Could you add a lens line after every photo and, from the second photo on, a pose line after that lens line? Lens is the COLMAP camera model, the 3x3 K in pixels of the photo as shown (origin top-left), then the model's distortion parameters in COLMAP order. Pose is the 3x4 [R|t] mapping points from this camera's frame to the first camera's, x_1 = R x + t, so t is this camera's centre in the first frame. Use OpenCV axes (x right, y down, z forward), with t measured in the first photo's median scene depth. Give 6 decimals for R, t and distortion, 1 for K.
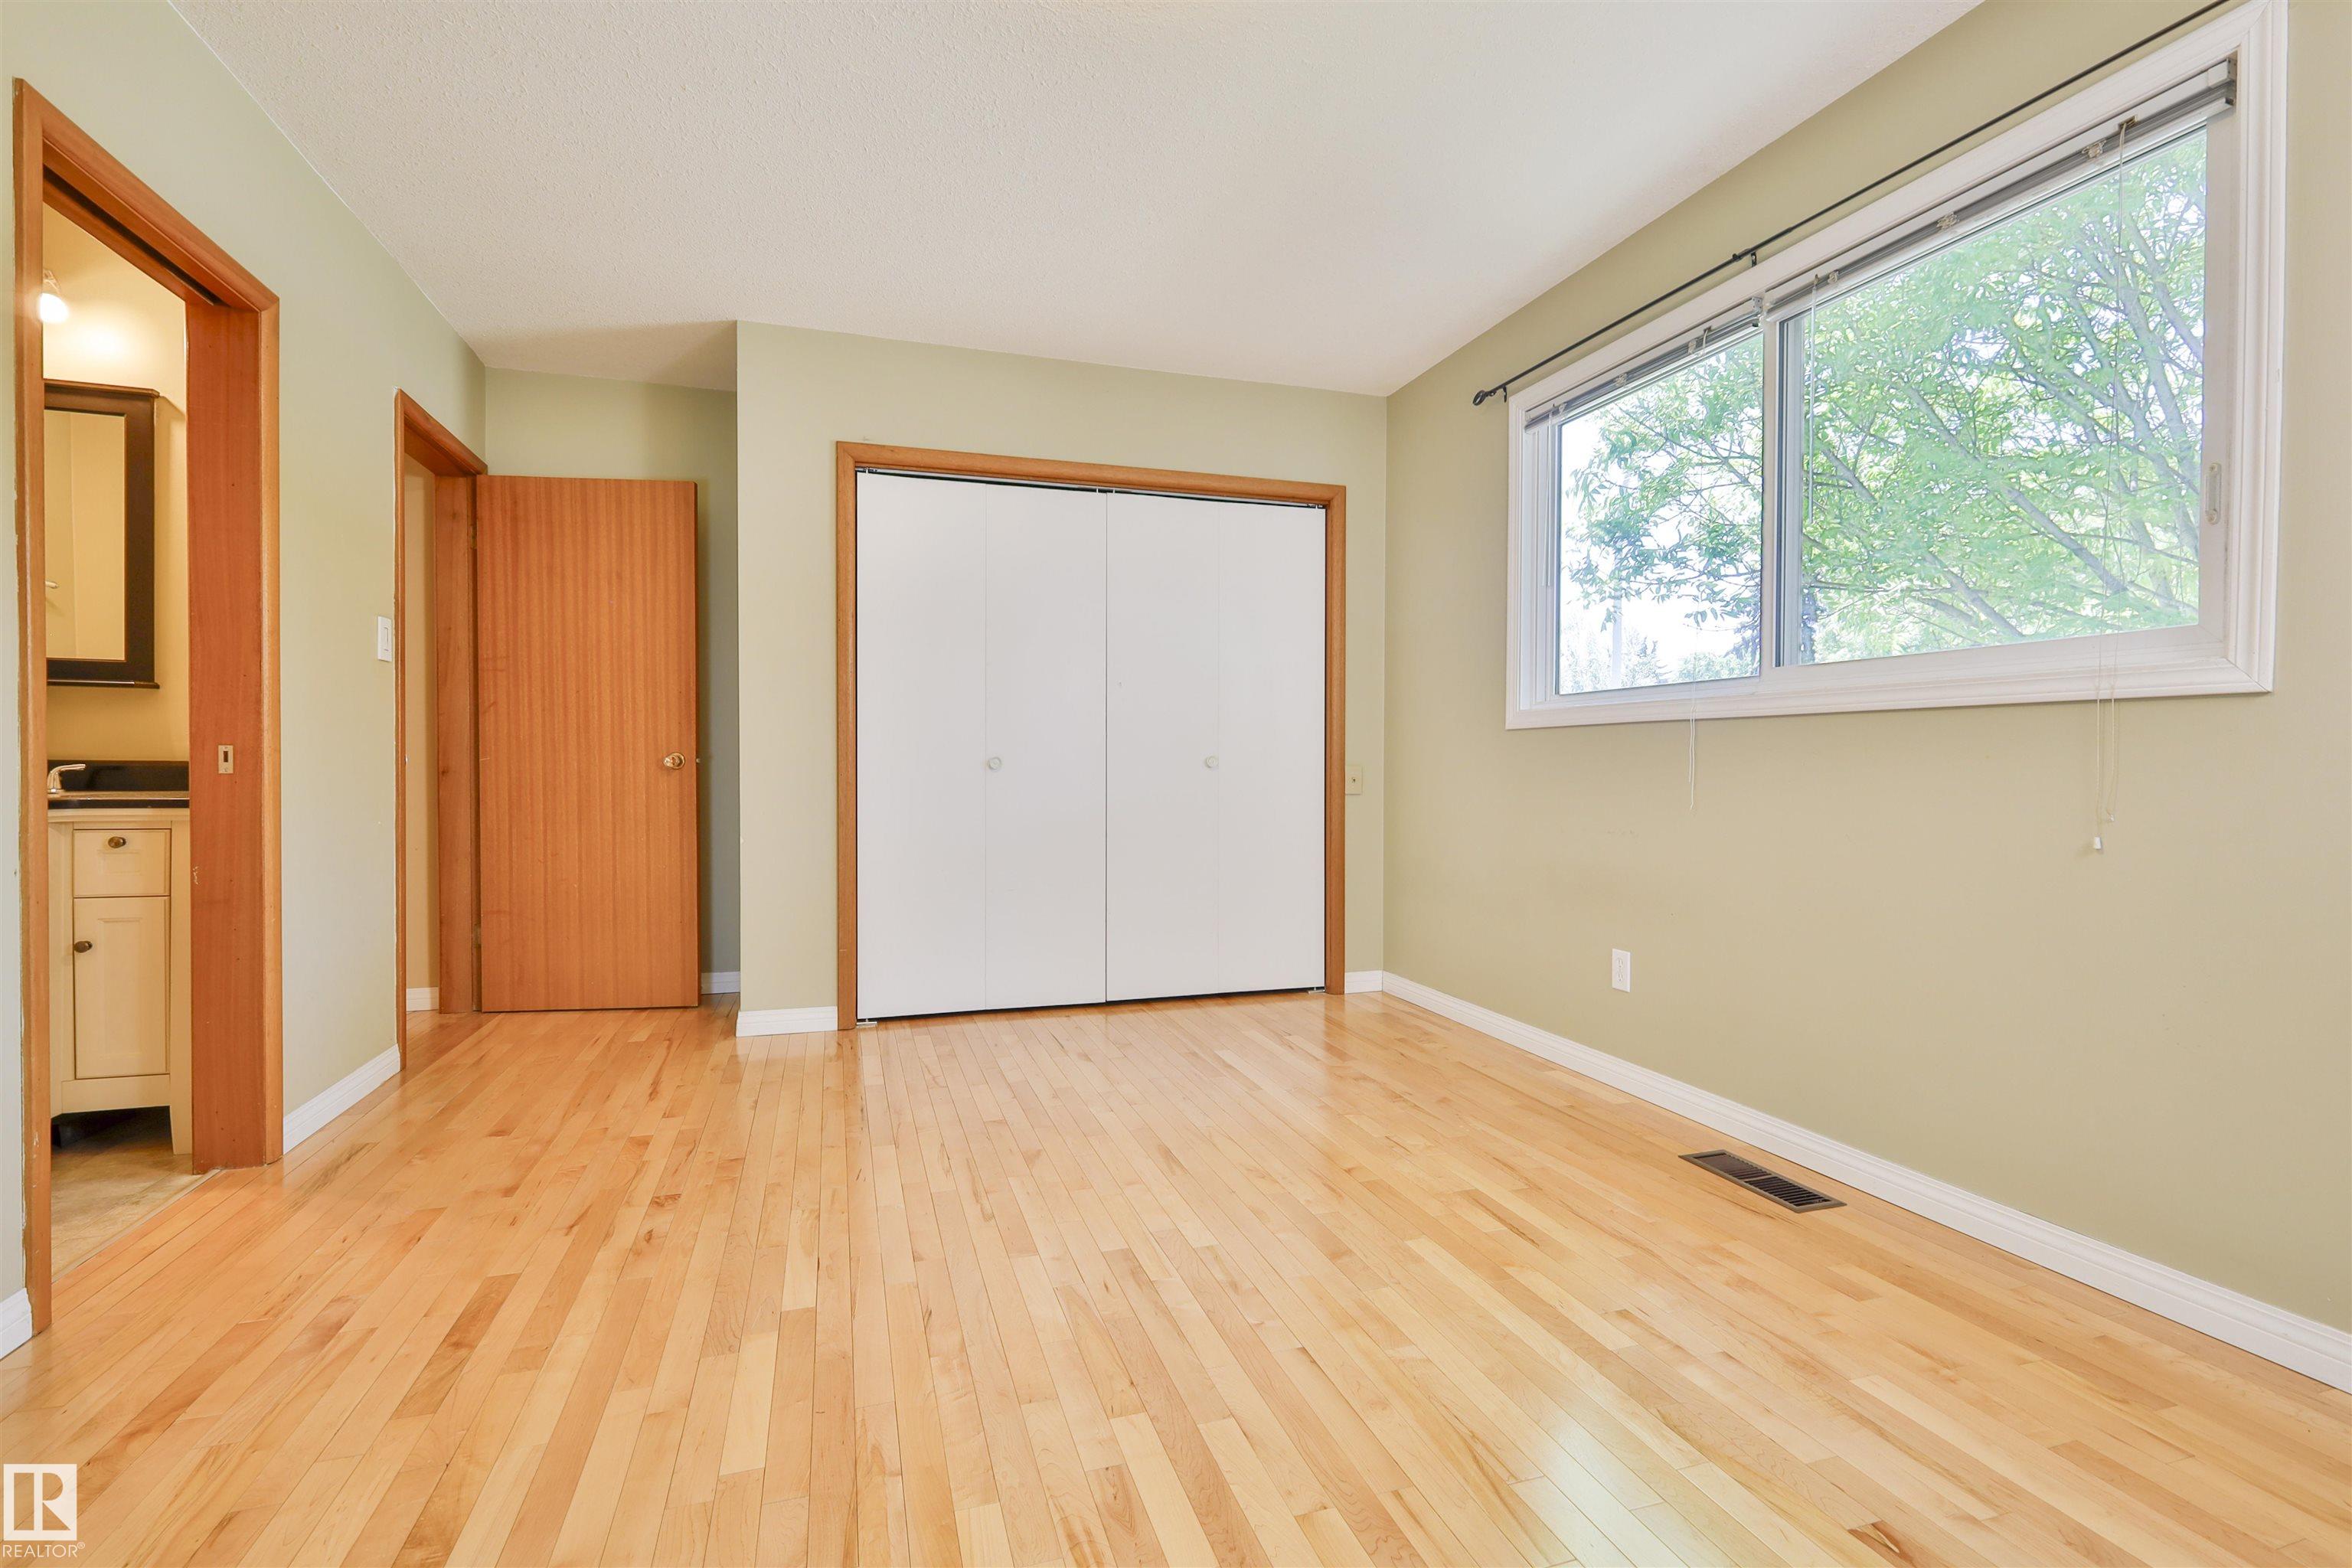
lens RADIAL K [[1116.7, 0, 1176.0], [0, 1116.7, 784.0], [0, 0, 1]] dist [0.002765, 0.000535]
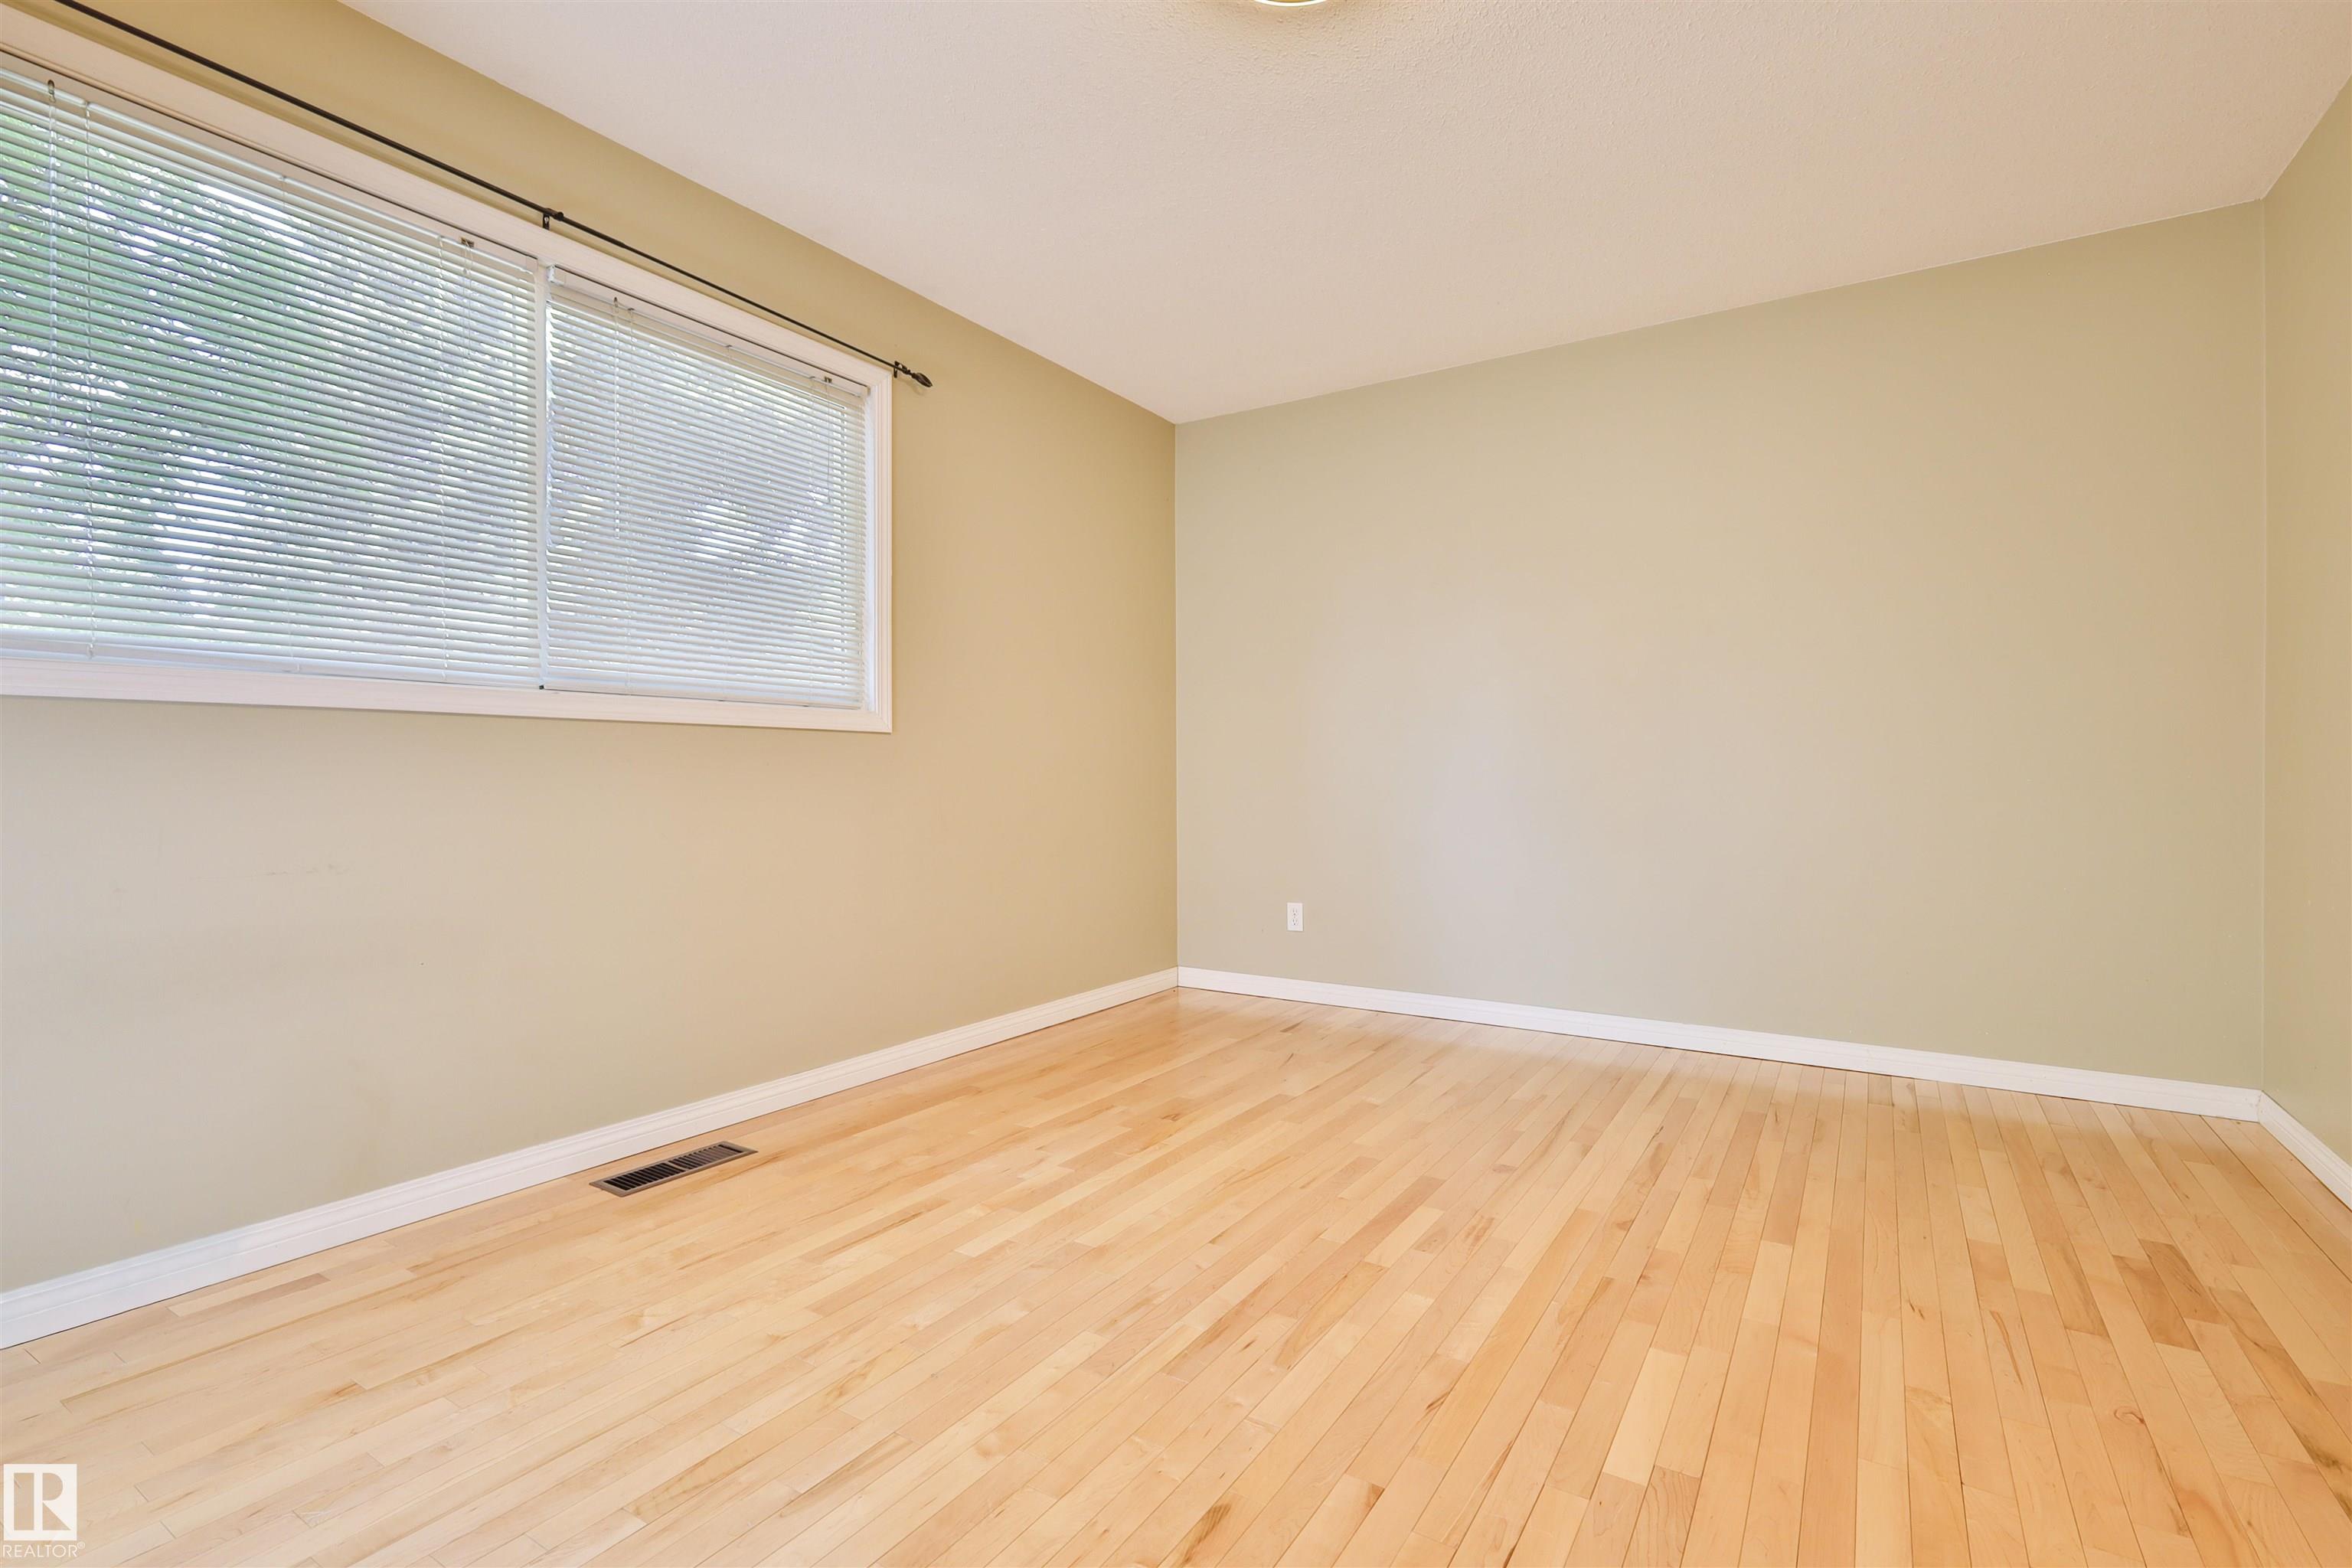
lens RADIAL K [[1110.3, 0, 1181.8], [0, 1110.3, 777.6], [0, 0, 1]] dist [0.003540, 0.000526]
pose [[-0.661226, 0.000584, 0.750187, -0.506648], [0.015438, 0.999799, 0.012829, -0.014527], [-0.750028, 0.020064, -0.661101, 1.176436]]
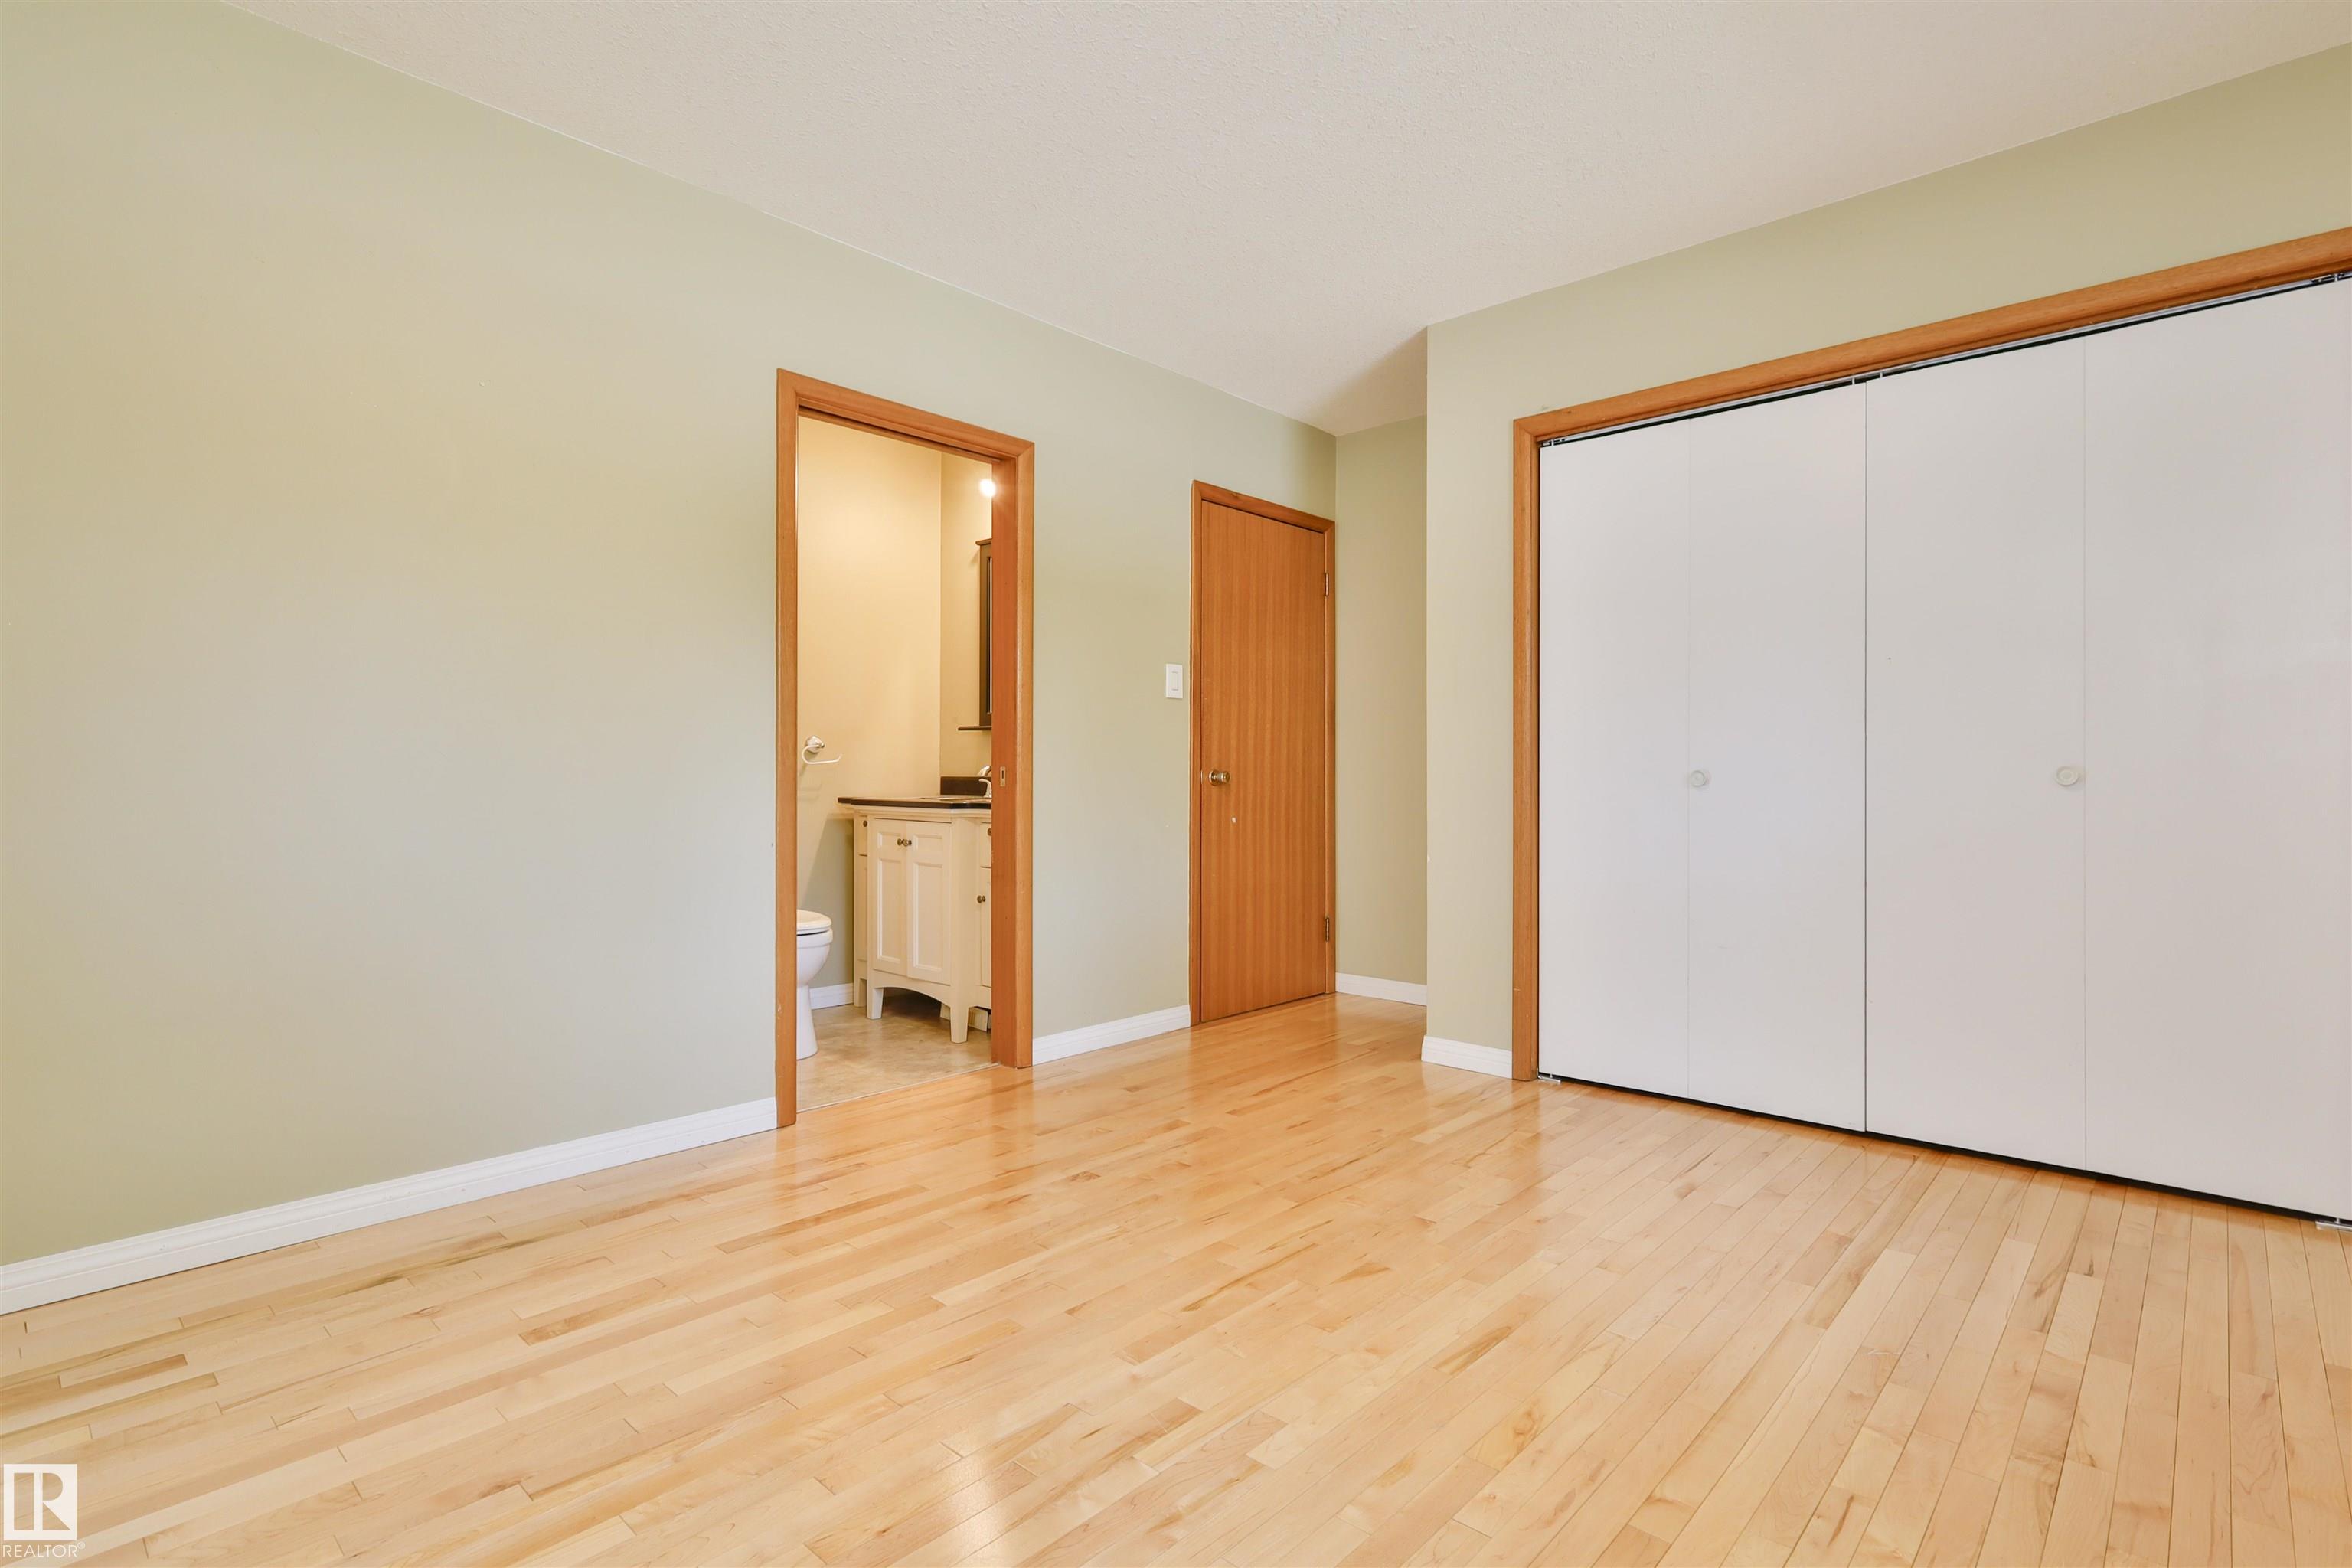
lens RADIAL K [[1110.3, 0, 1181.8], [0, 1110.3, 777.6], [0, 0, 1]] dist [0.003540, 0.000526]
pose [[0.513012, -0.003186, -0.858376, 0.471037], [-0.016659, 0.999768, -0.013667, -0.004229], [0.858220, 0.021311, 0.512840, 0.462002]]
